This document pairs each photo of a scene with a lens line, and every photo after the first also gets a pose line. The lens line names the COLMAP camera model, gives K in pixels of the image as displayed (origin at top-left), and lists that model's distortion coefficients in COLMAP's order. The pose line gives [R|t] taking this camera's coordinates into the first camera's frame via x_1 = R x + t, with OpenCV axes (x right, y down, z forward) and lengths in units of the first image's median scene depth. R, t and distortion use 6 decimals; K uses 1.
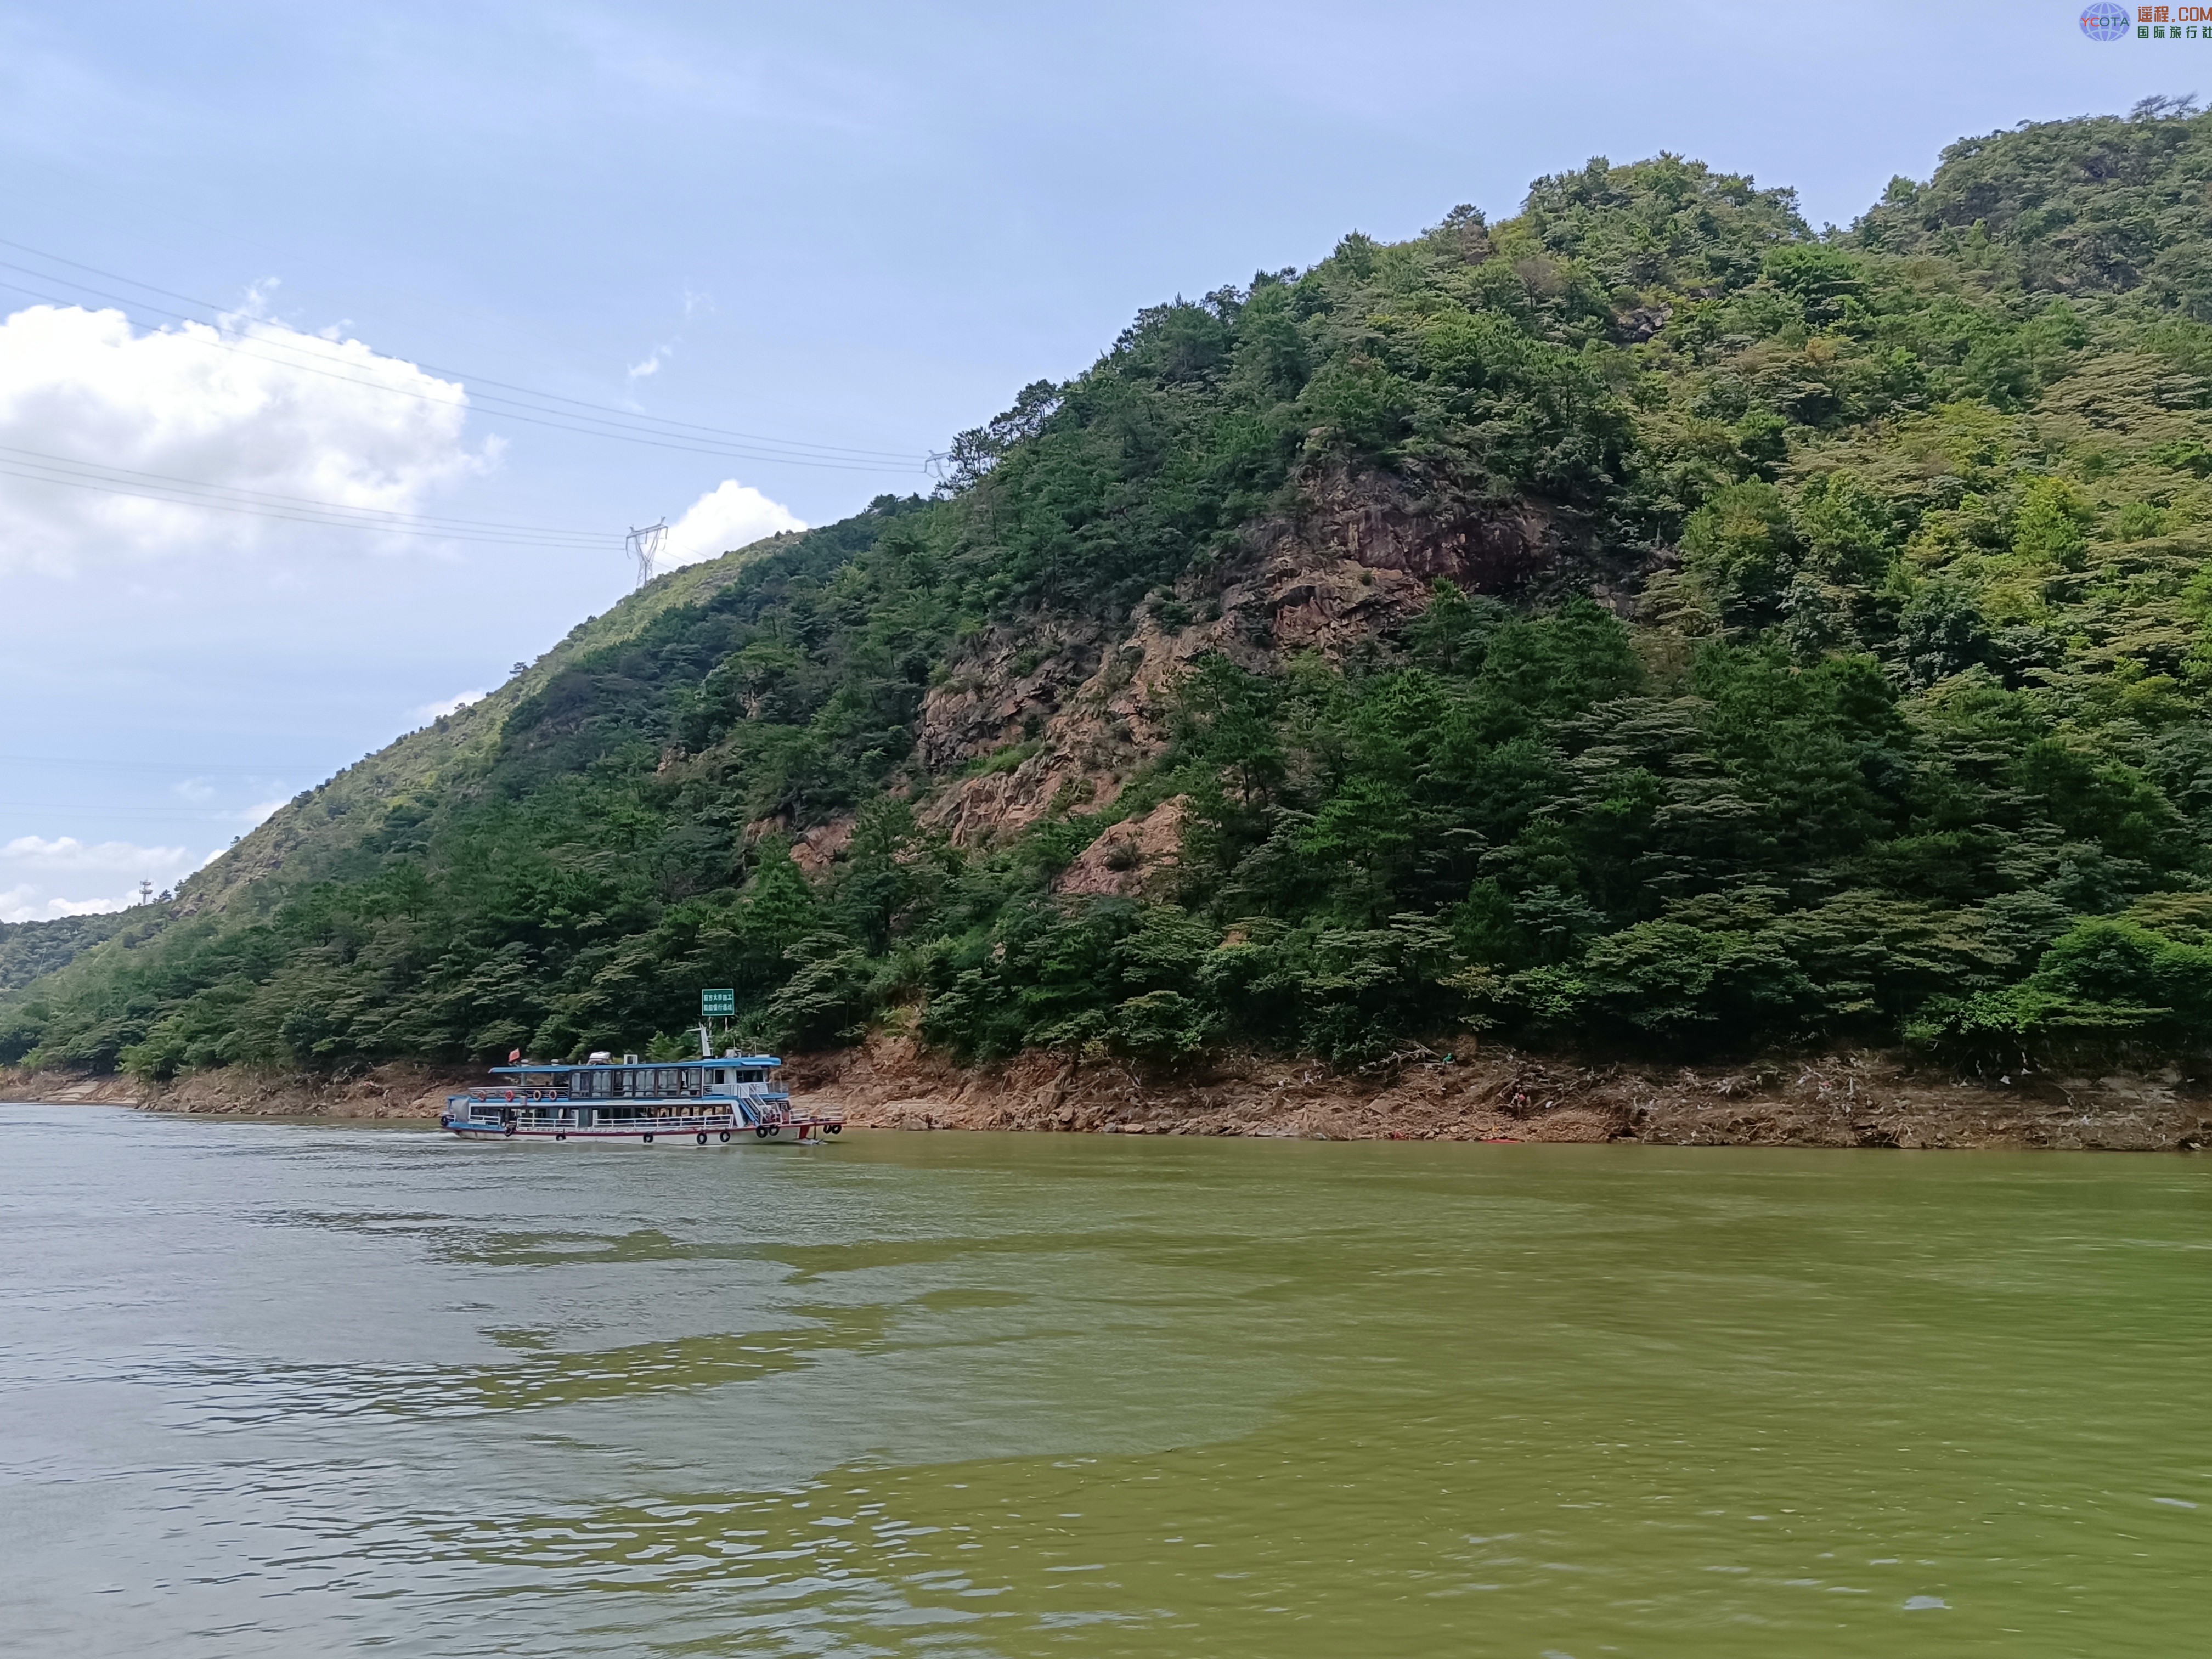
lens RADIAL K [[1825.4, 0, 1106.0], [0, 1825.4, 829.5], [0, 0, 1]] dist [0.050411, -0.044030]
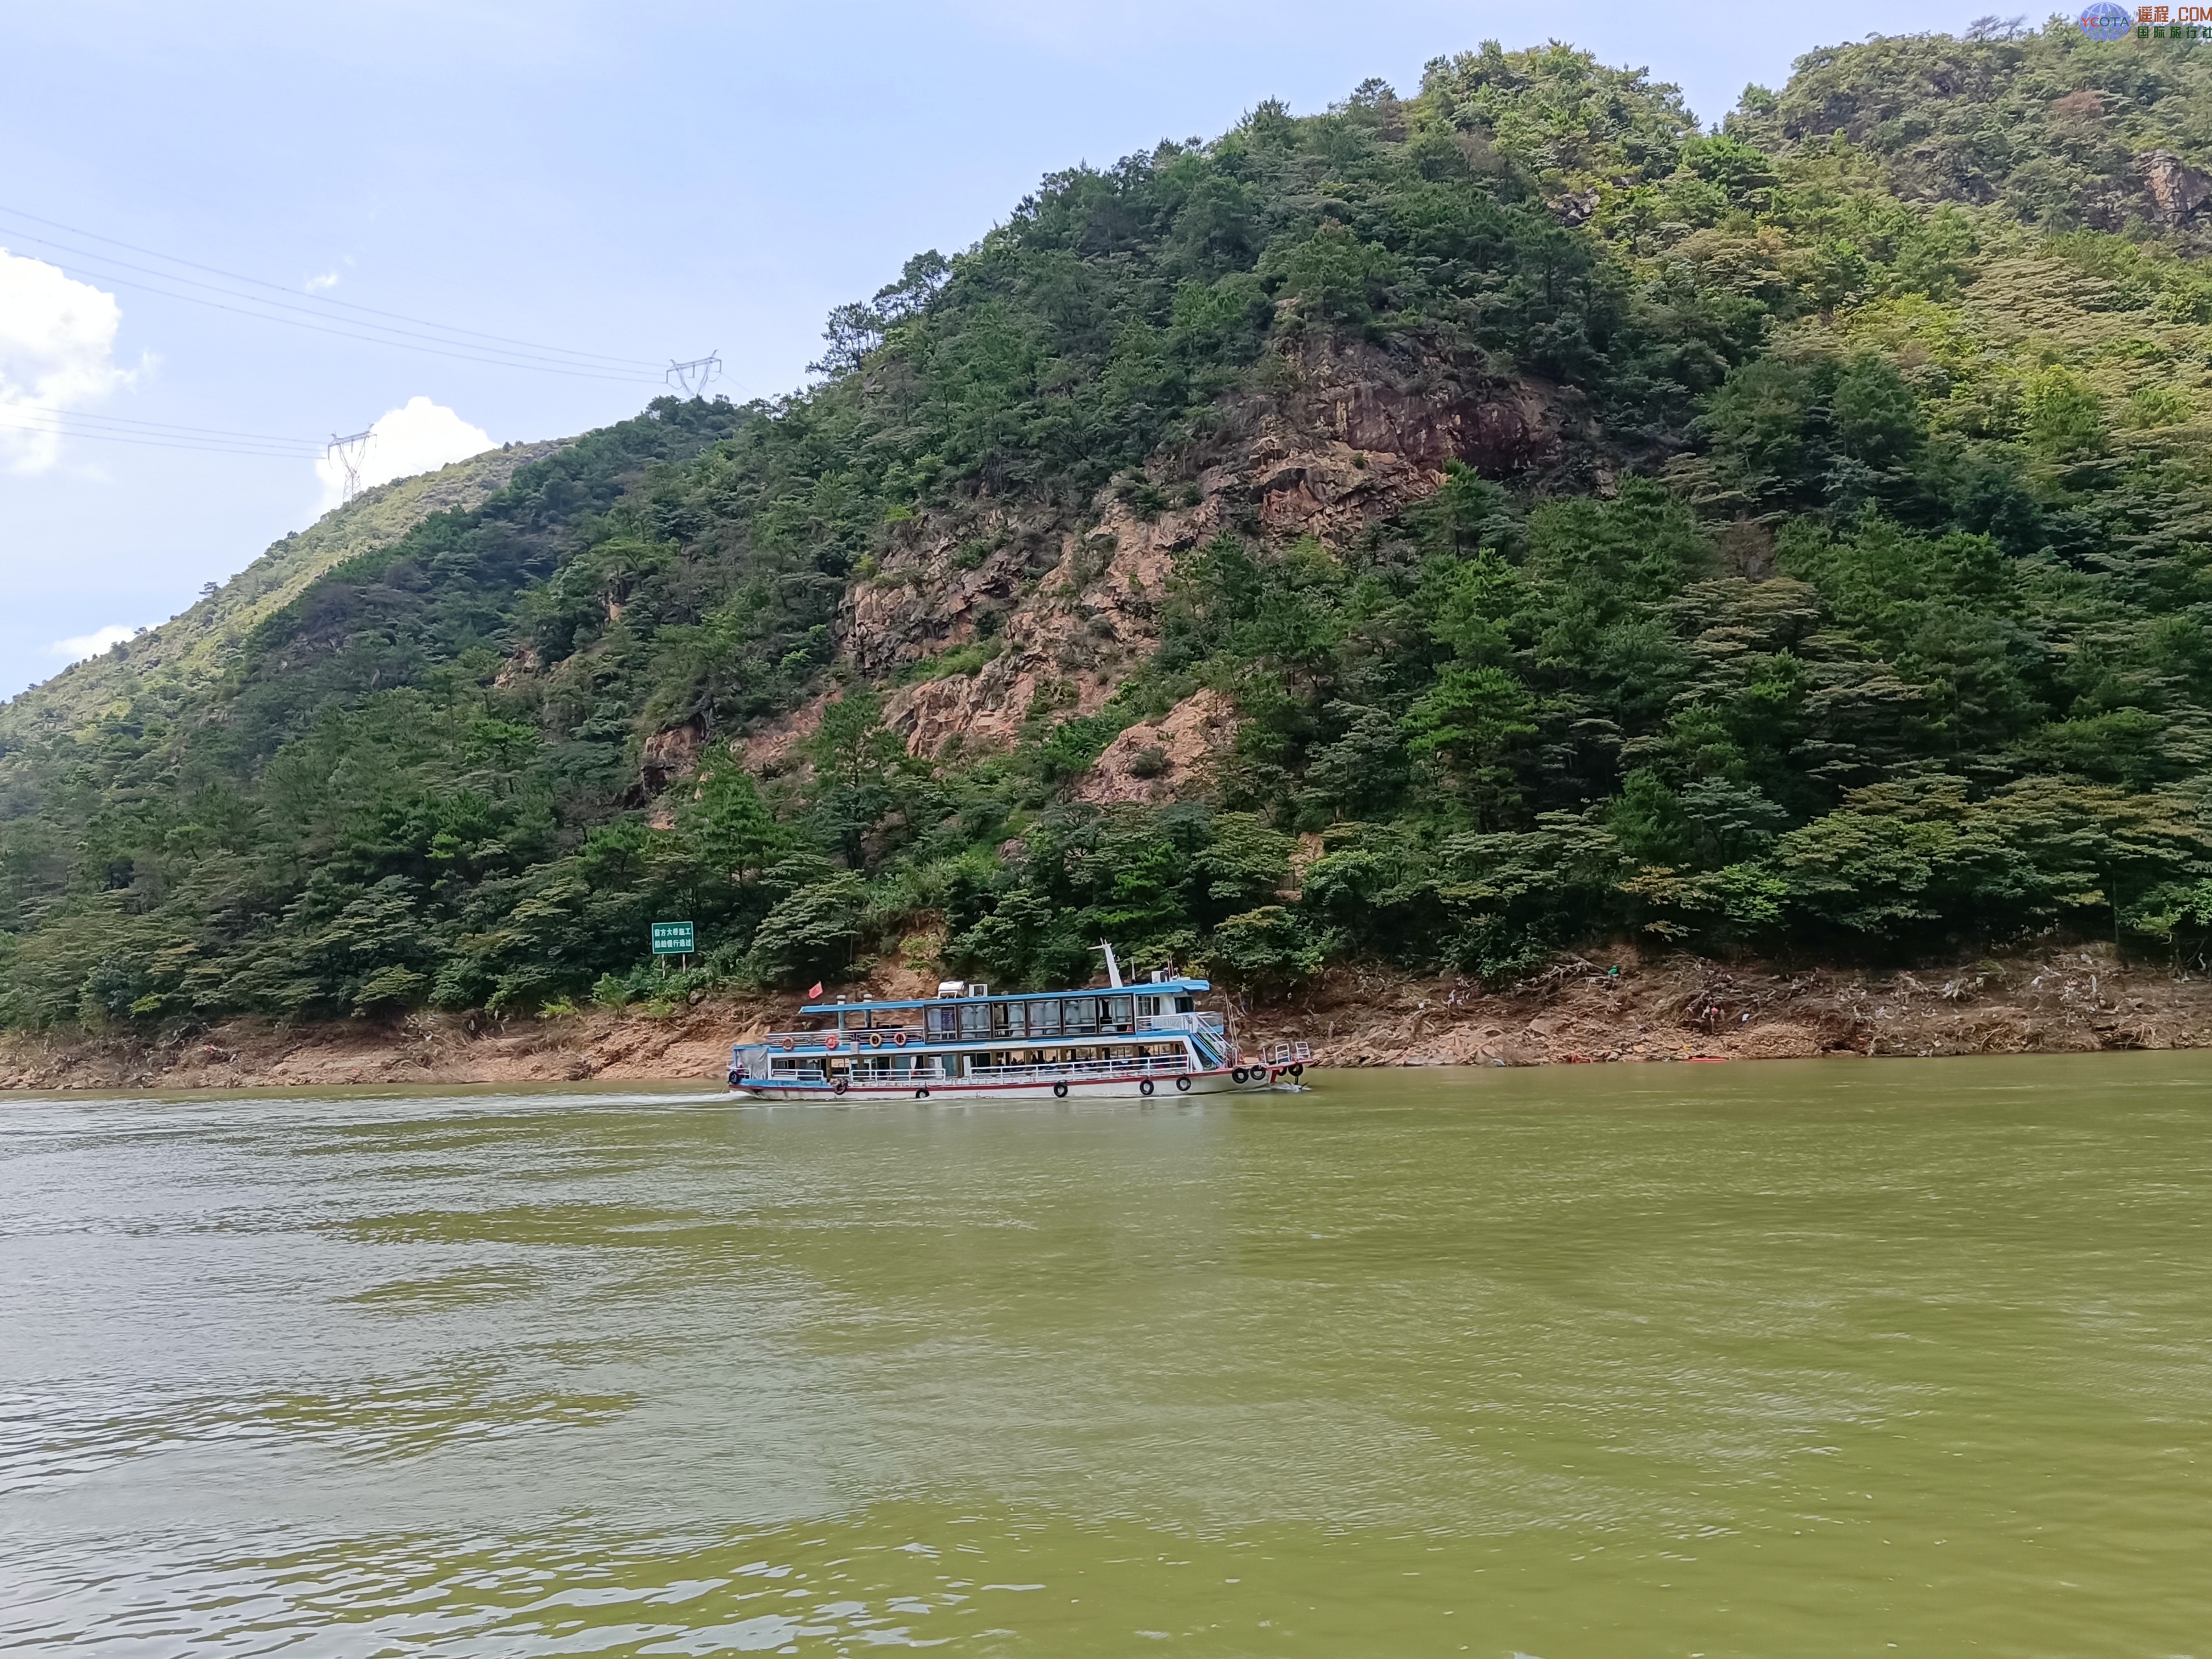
lens RADIAL K [[1825.4, 0, 1106.0], [0, 1825.4, 829.5], [0, 0, 1]] dist [0.050411, -0.044030]
pose [[0.985603, -0.017315, 0.168189, -0.140066], [0.011722, 0.999347, 0.034188, 0.014779], [-0.168671, -0.031725, 0.985162, 0.106553]]
